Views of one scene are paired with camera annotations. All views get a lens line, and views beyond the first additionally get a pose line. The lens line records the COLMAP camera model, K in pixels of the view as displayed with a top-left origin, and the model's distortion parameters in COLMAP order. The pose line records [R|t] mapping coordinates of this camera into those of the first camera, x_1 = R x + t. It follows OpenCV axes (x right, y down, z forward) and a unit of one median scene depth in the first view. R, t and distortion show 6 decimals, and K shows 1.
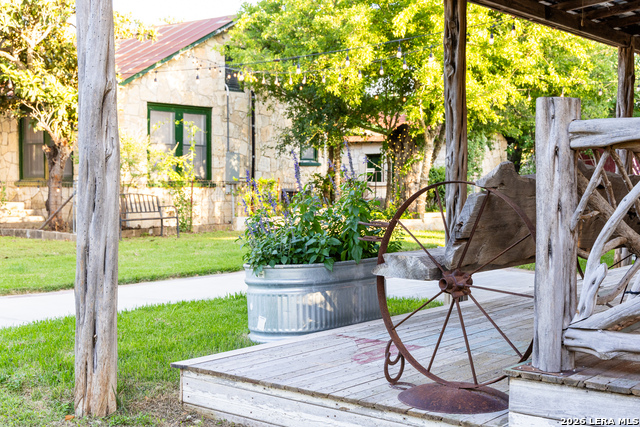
lens RADIAL K [[895.2, 0, 319.9], [0, 895.2, 210.8], [0, 0, 1]] dist [0.033648, 0.000000]
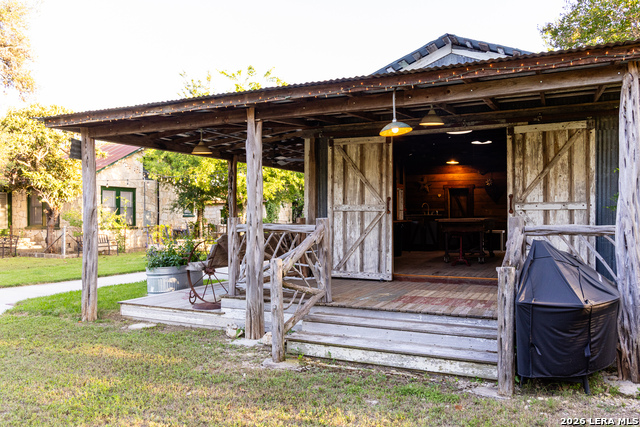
lens RADIAL K [[524.1, 0, 320.6], [0, 524.1, 220.4], [0, 0, 1]] dist [0.007649, 0.001238]
pose [[0.977088, -0.006044, 0.212748, 0.035031], [0.011876, 0.999588, -0.026144, -0.012619], [-0.212502, 0.028072, 0.976757, -0.240260]]
